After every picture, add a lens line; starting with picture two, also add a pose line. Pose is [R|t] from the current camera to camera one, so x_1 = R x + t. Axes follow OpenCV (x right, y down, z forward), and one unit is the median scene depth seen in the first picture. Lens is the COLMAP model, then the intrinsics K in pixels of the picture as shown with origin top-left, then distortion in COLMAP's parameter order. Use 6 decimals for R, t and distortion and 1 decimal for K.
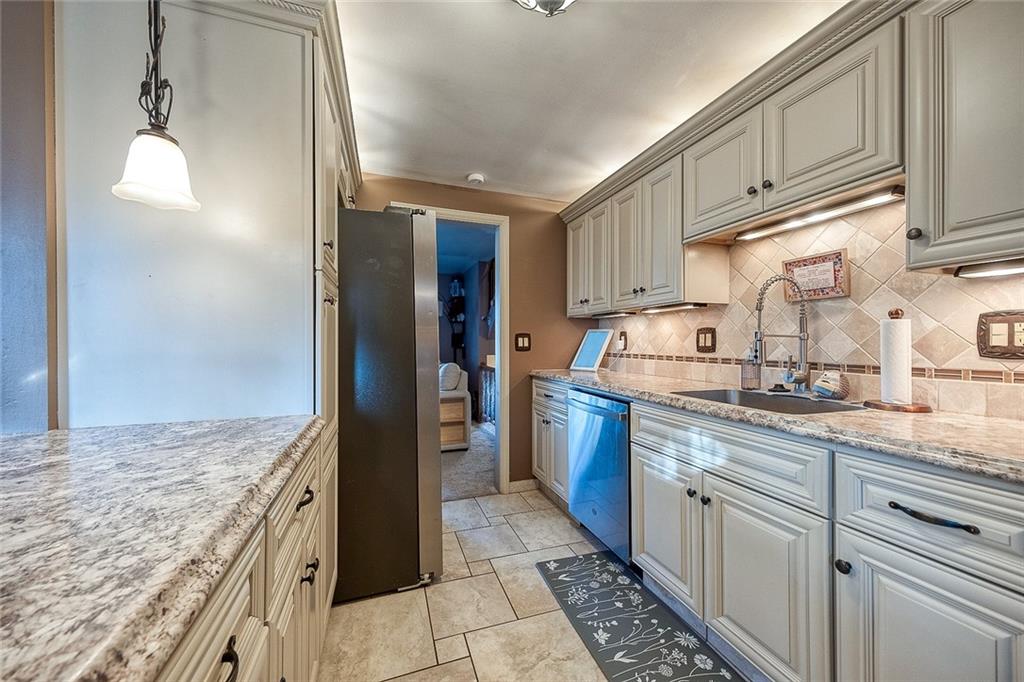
lens RADIAL K [[376.0, 0, 512.6], [0, 376.0, 343.0], [0, 0, 1]] dist [0.007636, -0.004010]
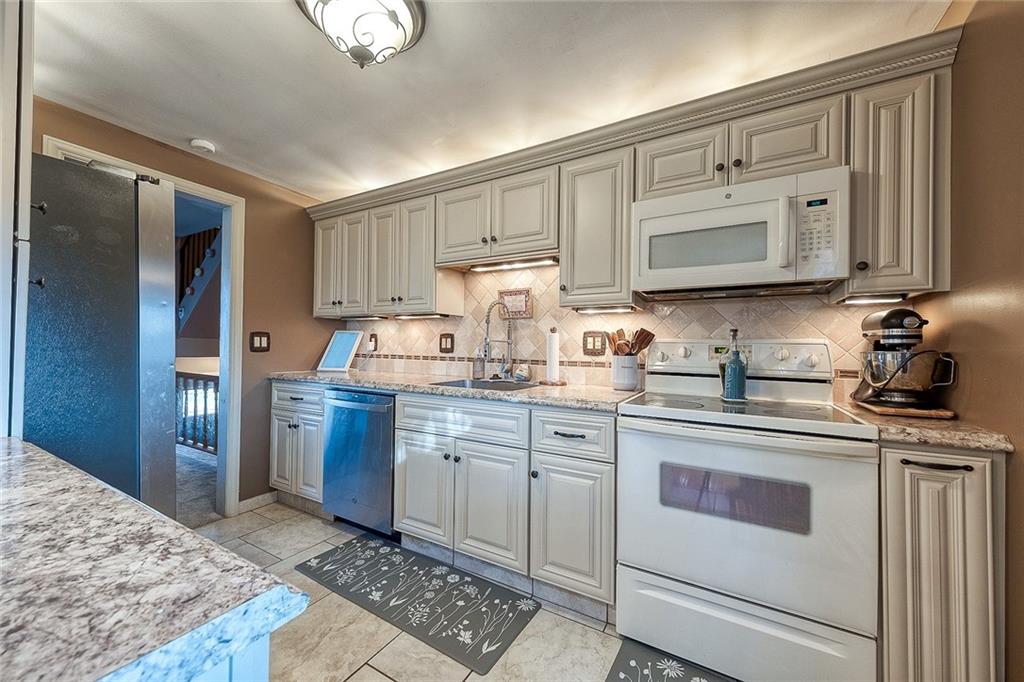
lens RADIAL K [[376.0, 0, 512.6], [0, 376.0, 343.0], [0, 0, 1]] dist [0.007636, -0.004010]
pose [[0.753281, 0.017271, 0.657471, -0.200306], [-0.014525, 0.999848, -0.009624, 0.001027], [-0.657538, -0.002300, 0.753418, -0.138674]]
